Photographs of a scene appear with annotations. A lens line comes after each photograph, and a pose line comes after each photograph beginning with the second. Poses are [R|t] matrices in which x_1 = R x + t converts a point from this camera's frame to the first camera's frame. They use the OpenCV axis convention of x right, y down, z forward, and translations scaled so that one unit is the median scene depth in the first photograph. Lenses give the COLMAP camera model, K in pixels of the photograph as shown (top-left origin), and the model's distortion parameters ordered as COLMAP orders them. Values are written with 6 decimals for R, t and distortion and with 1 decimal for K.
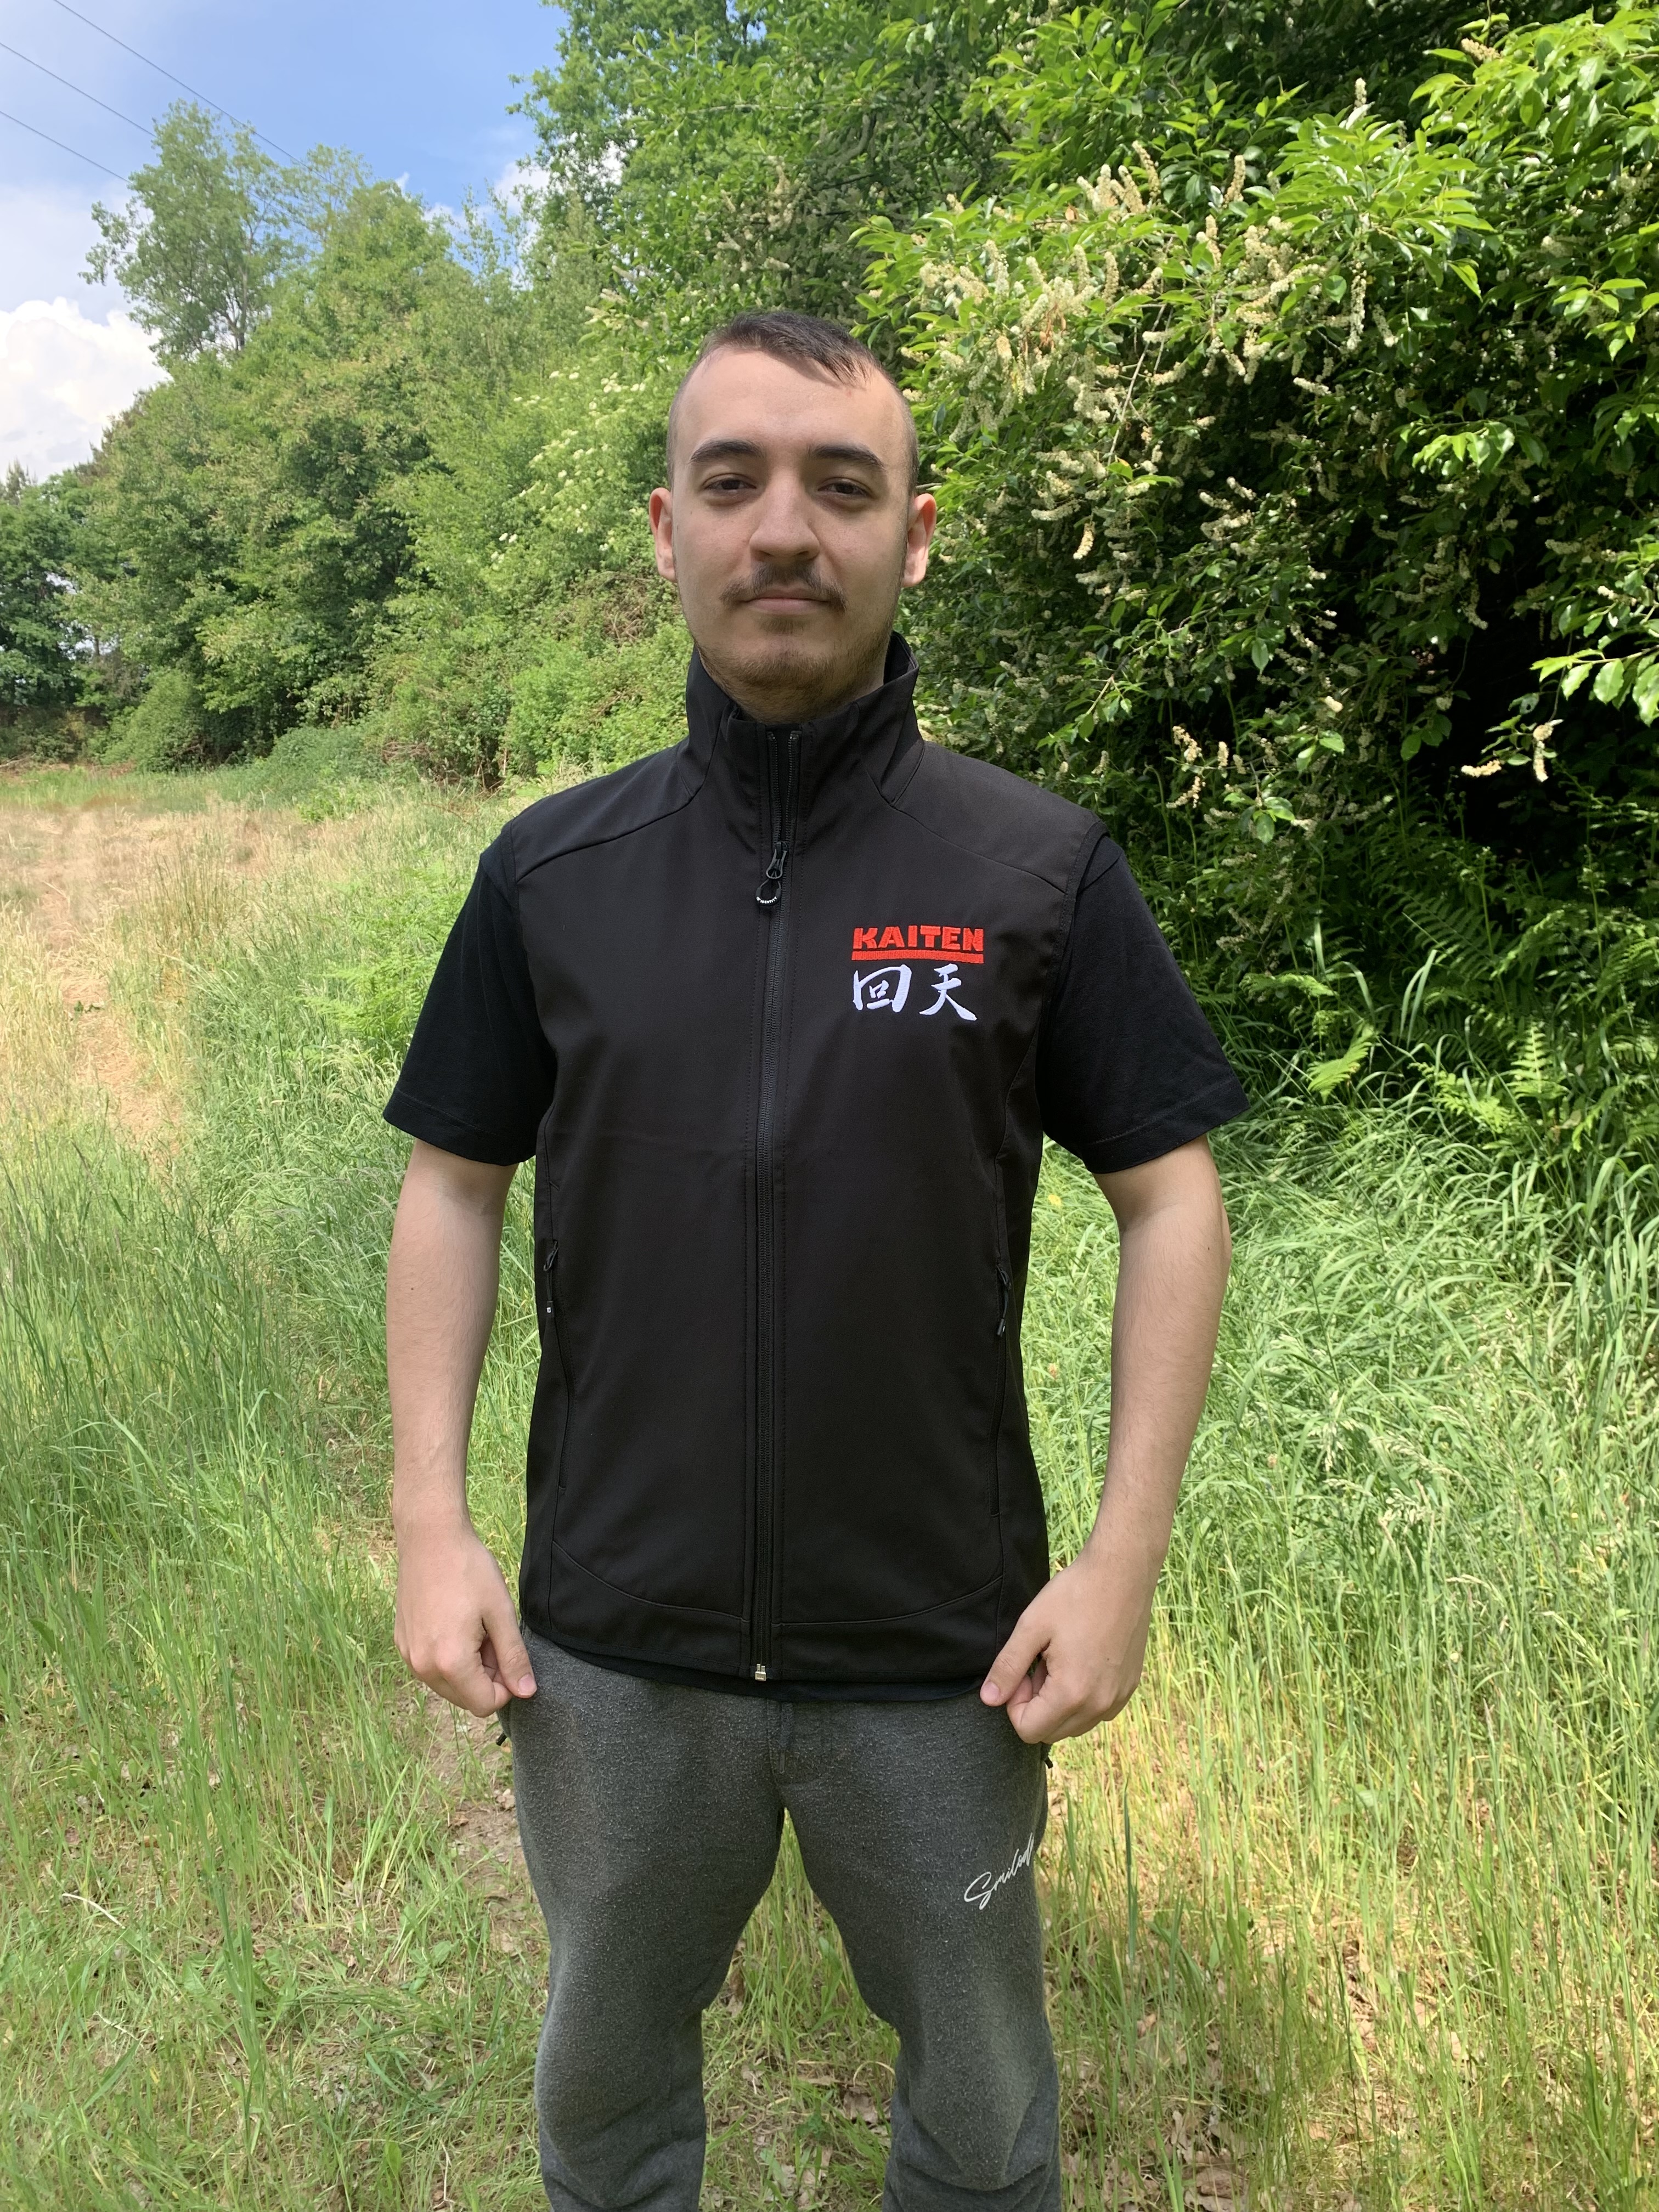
lens RADIAL K [[1692.9, 0, 829.5], [0, 1692.9, 1106.0], [0, 0, 1]] dist [0.003631, 0.006086]
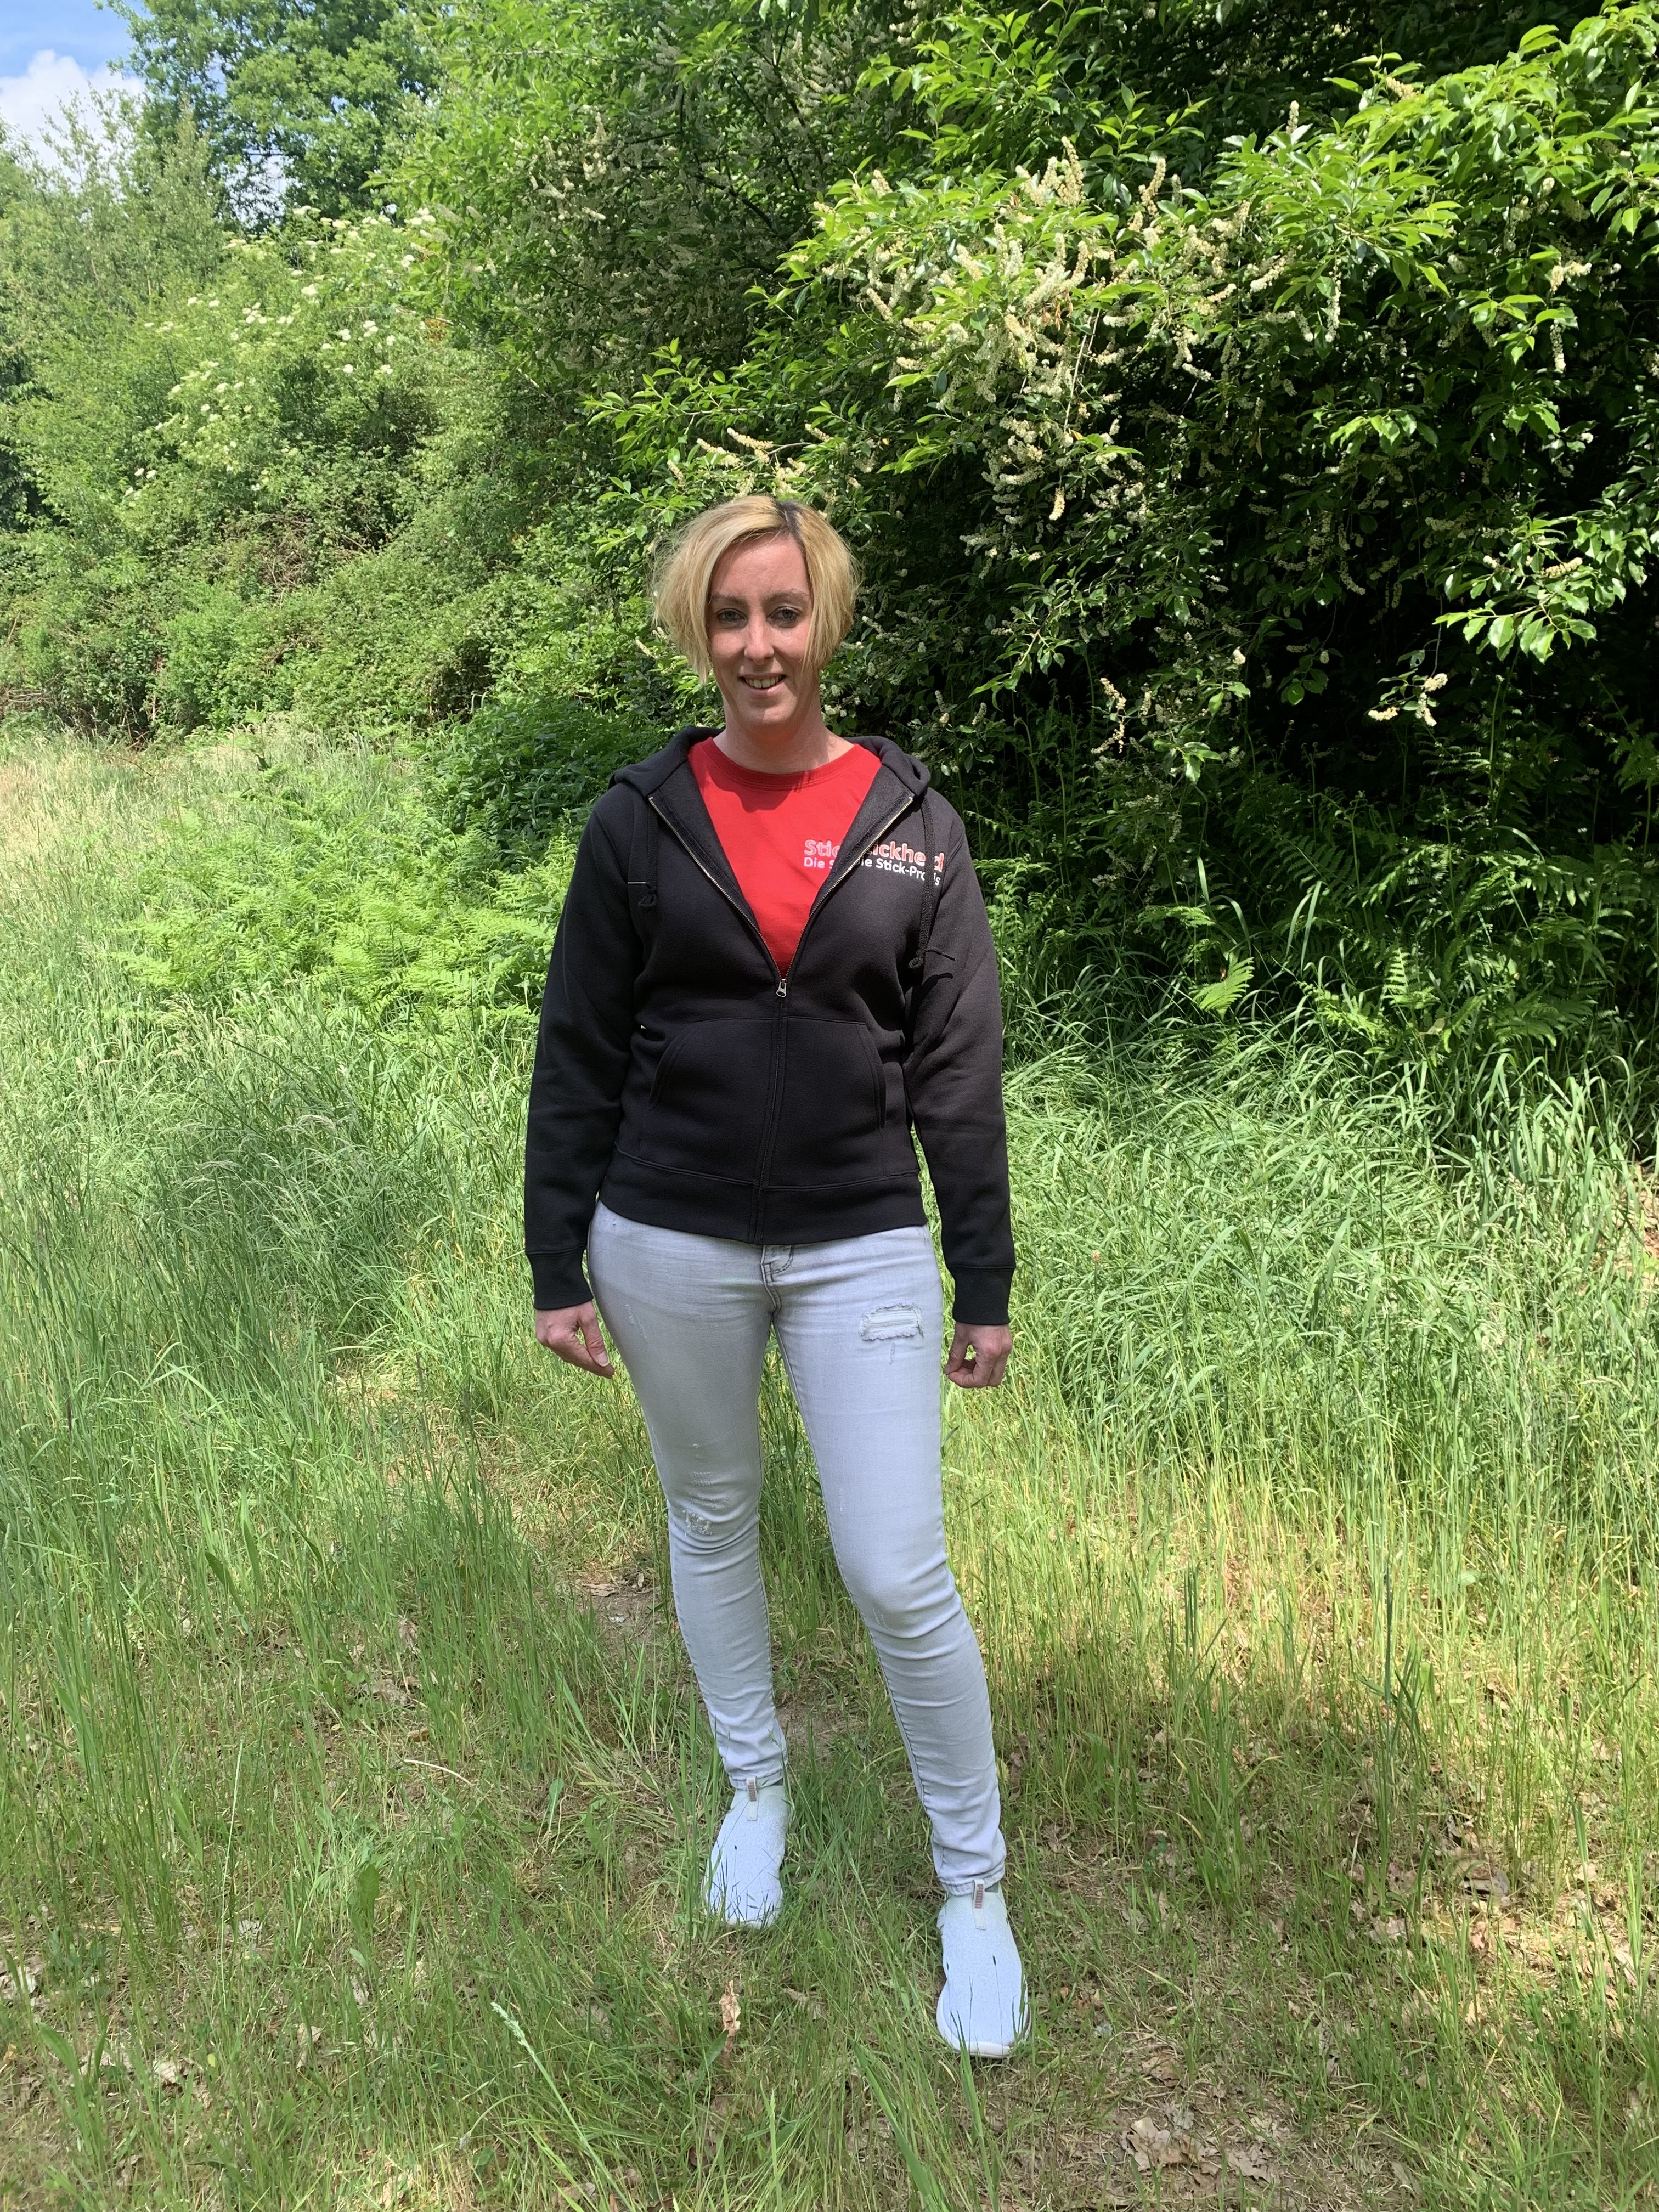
lens RADIAL K [[1690.8, 0, 831.2], [0, 1690.8, 1097.6], [0, 0, 1]] dist [0.000485, 0.013189]
pose [[0.976622, -0.037900, 0.211598, -0.191648], [0.033754, 0.999162, 0.023172, 0.014599], [-0.212299, -0.015488, 0.977082, -0.033986]]
